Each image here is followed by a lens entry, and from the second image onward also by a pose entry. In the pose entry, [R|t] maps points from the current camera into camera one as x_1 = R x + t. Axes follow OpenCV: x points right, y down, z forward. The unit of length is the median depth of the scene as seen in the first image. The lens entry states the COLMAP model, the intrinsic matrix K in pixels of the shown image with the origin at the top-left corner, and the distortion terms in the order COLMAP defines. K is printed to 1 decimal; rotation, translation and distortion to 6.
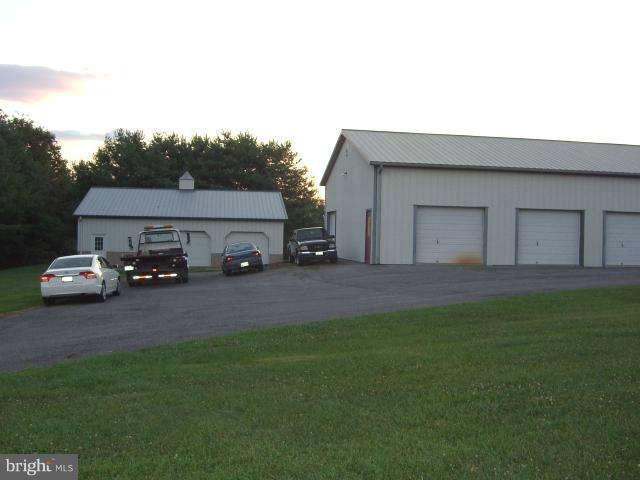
lens RADIAL K [[473.9, 0, 320.0], [0, 473.9, 240.0], [0, 0, 1]] dist [-0.003225, -0.001908]
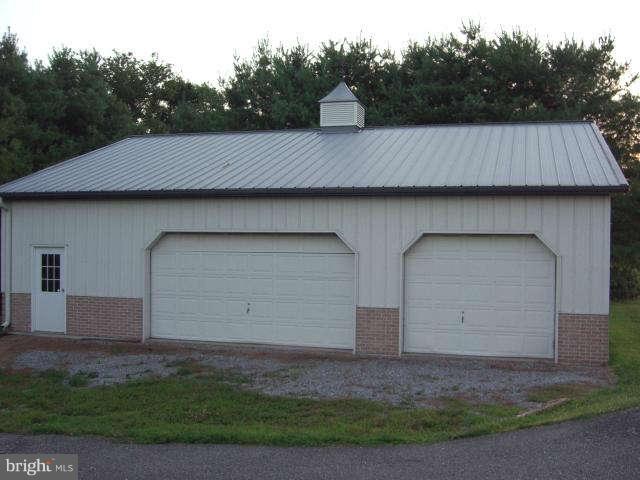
lens RADIAL K [[717.1, 0, 320.0], [0, 717.1, 240.0], [0, 0, 1]] dist [-0.124662, -0.008685]
pose [[0.899106, -0.011022, -0.437592, -0.041641], [0.003895, 0.999845, -0.017181, -0.005005], [0.437713, 0.013743, 0.899010, 0.466608]]
